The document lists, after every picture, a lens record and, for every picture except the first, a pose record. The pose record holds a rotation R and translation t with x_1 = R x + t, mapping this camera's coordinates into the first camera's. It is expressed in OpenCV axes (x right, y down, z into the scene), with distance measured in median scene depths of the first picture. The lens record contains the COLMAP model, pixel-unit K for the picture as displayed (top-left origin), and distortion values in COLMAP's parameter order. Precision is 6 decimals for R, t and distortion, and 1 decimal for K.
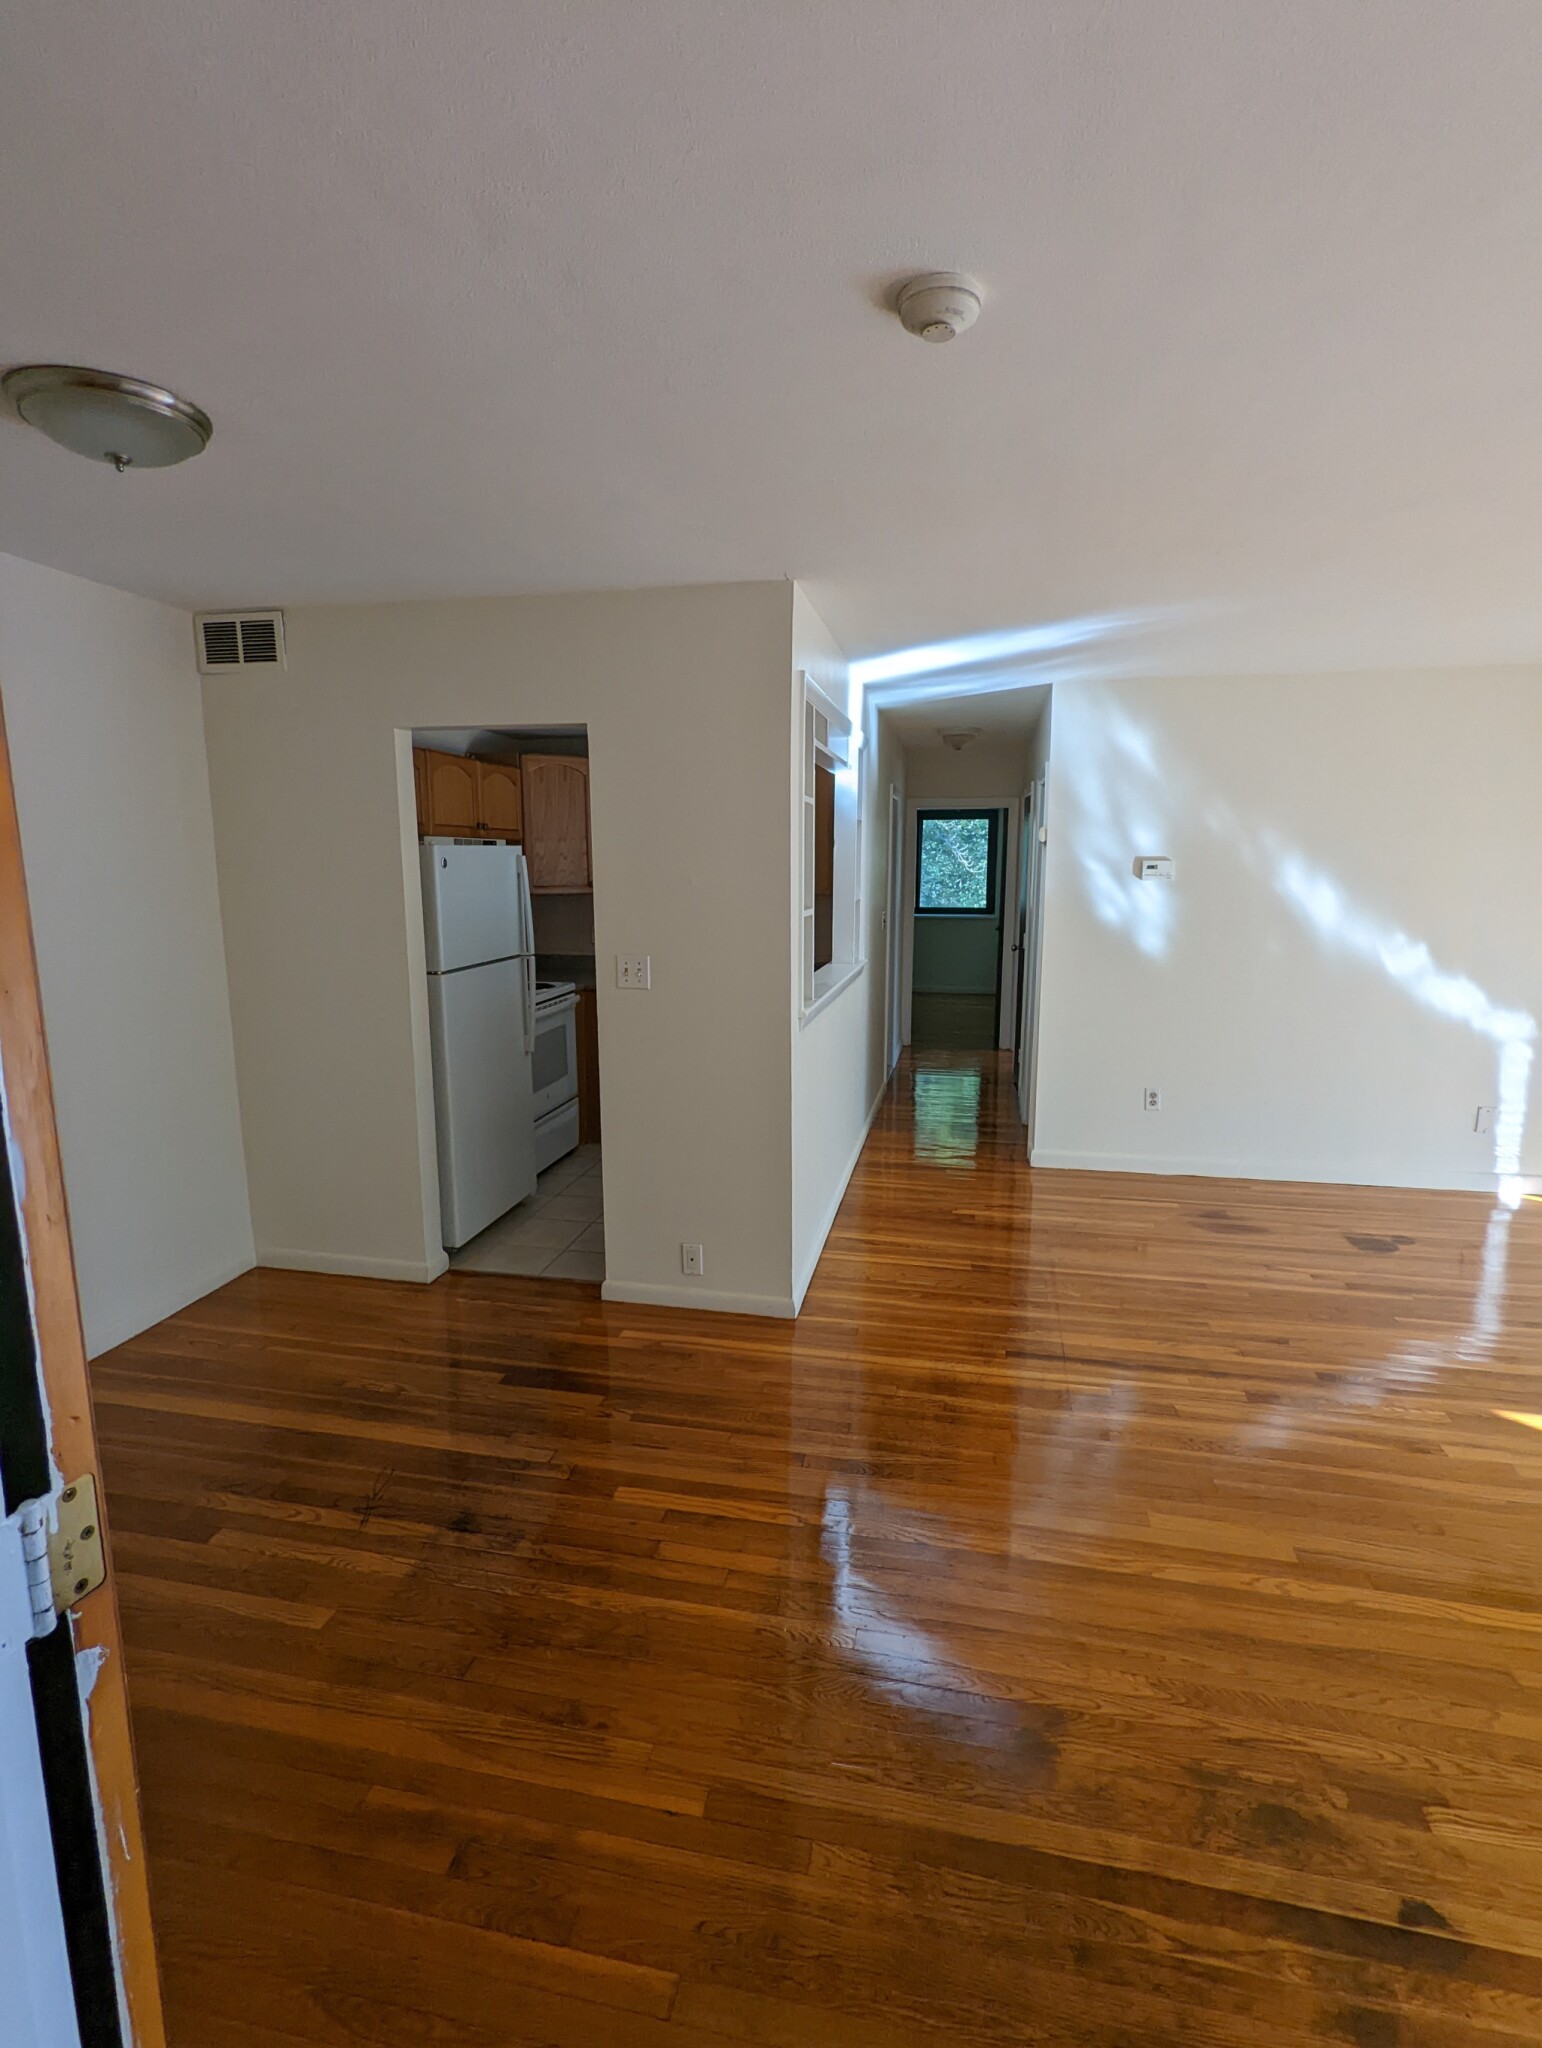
lens RADIAL K [[983.8, 0, 772.6], [0, 983.8, 1021.9], [0, 0, 1]] dist [-0.001866, 0.004511]
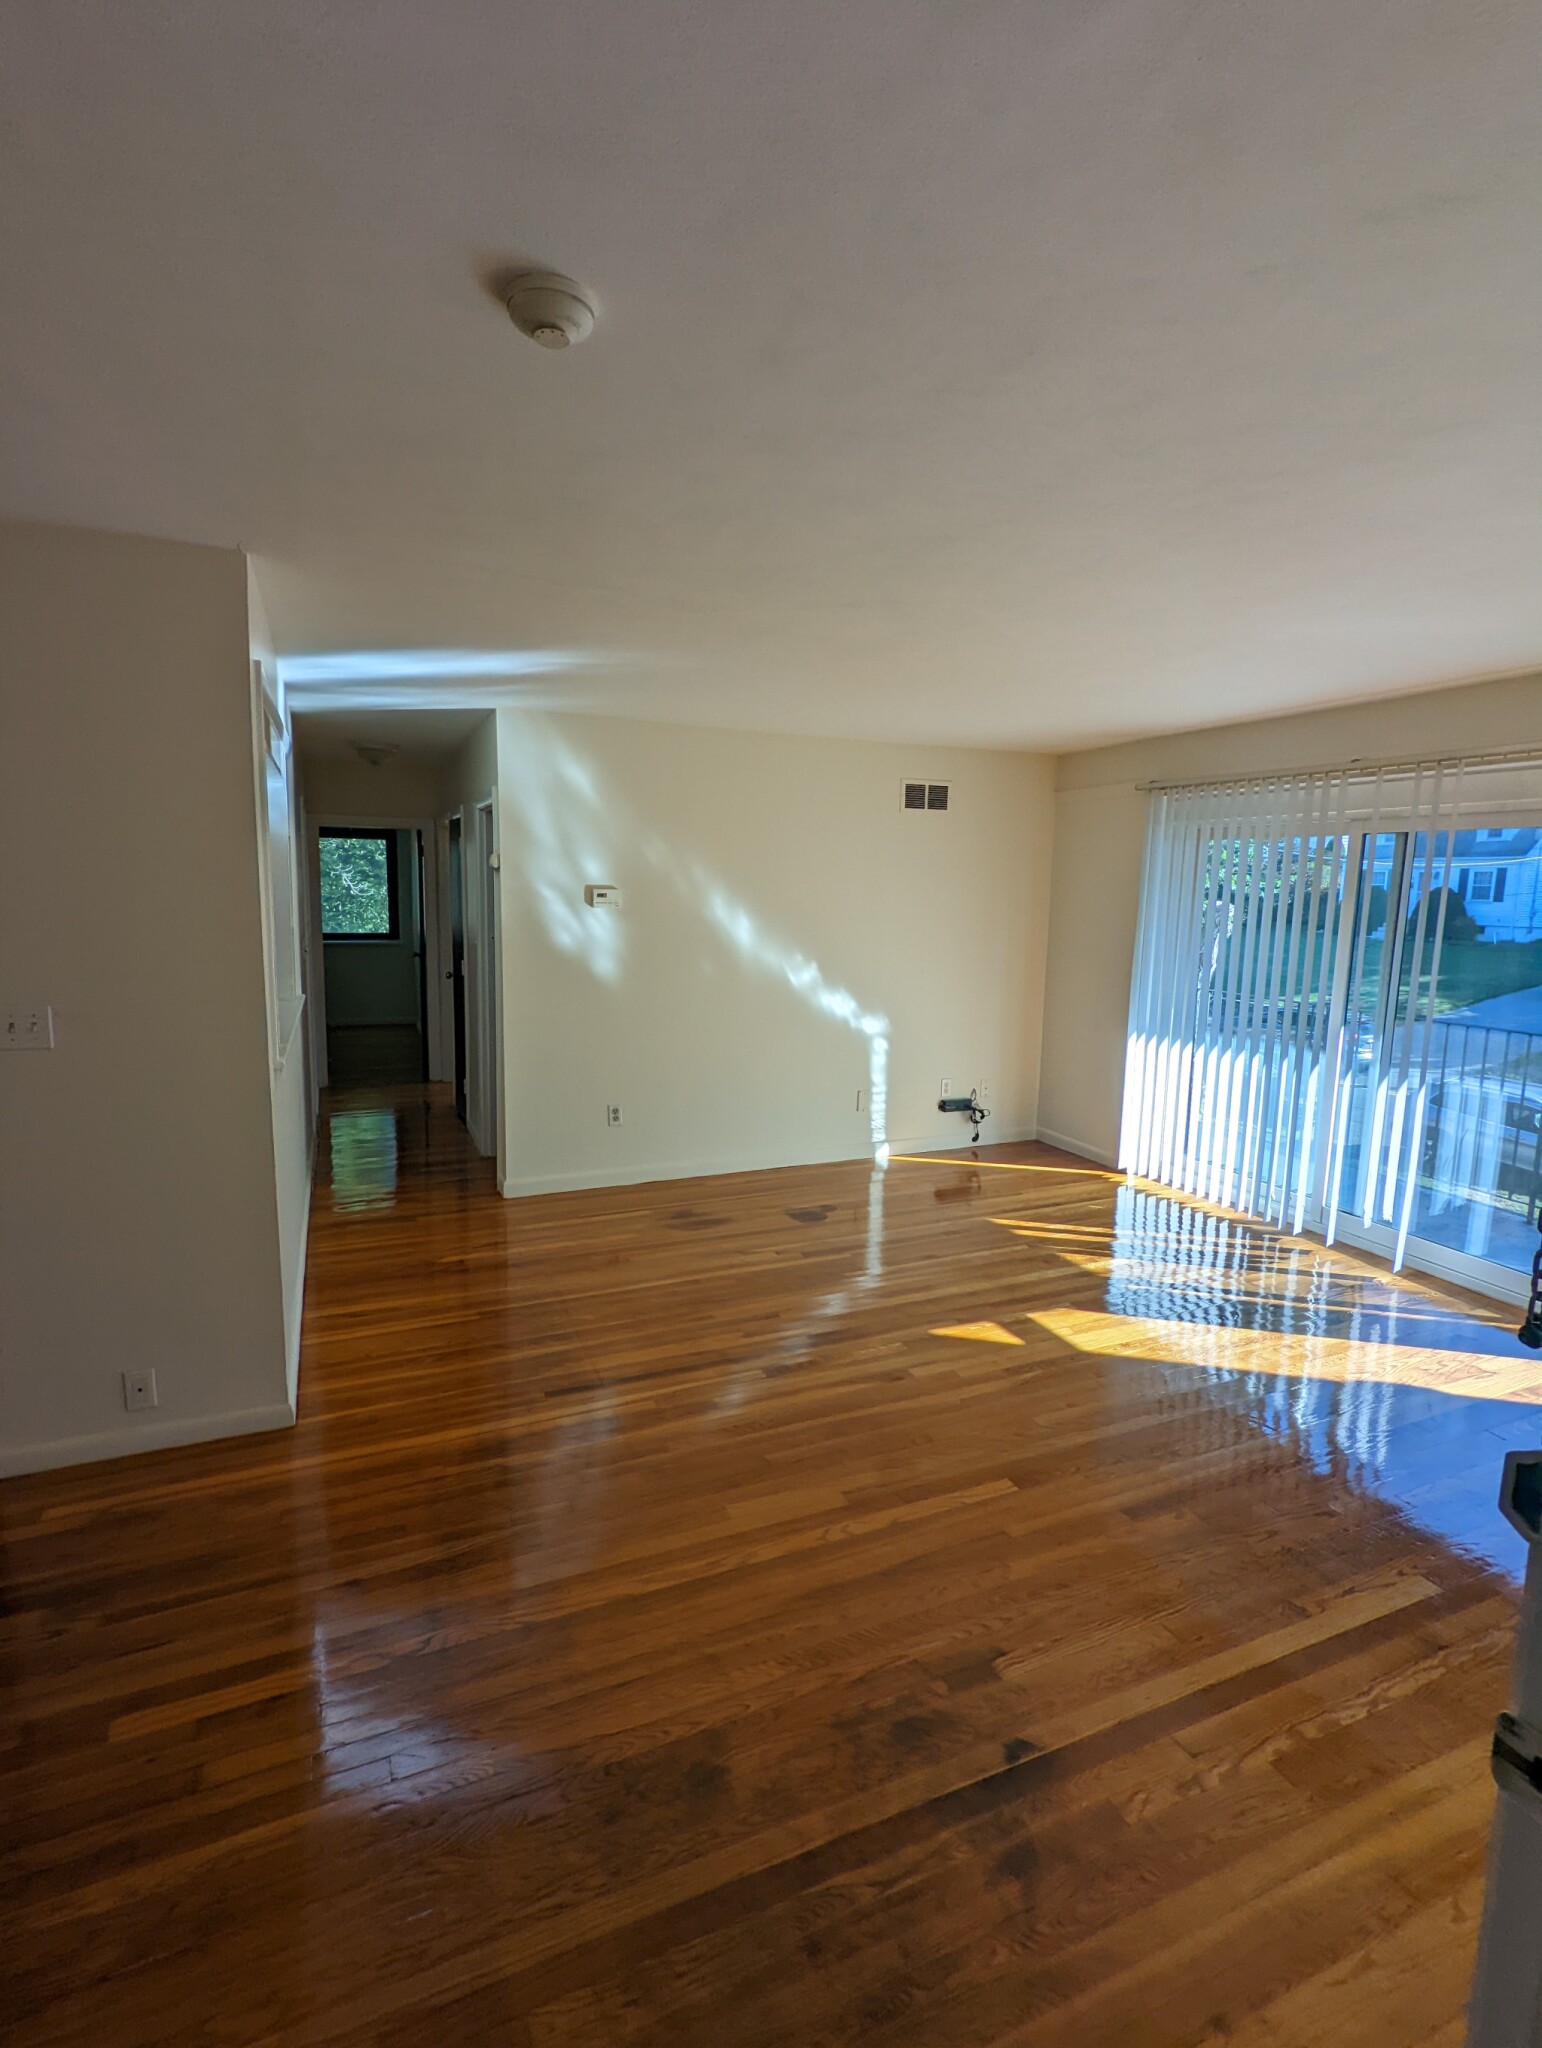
lens RADIAL K [[983.8, 0, 777.6], [0, 983.8, 1022.7], [0, 0, 1]] dist [-0.001866, 0.004511]
pose [[0.810129, -0.060851, 0.583085, -0.105404], [0.073887, 0.997266, 0.001417, -0.011927], [-0.581577, 0.041934, 0.812410, 0.056541]]
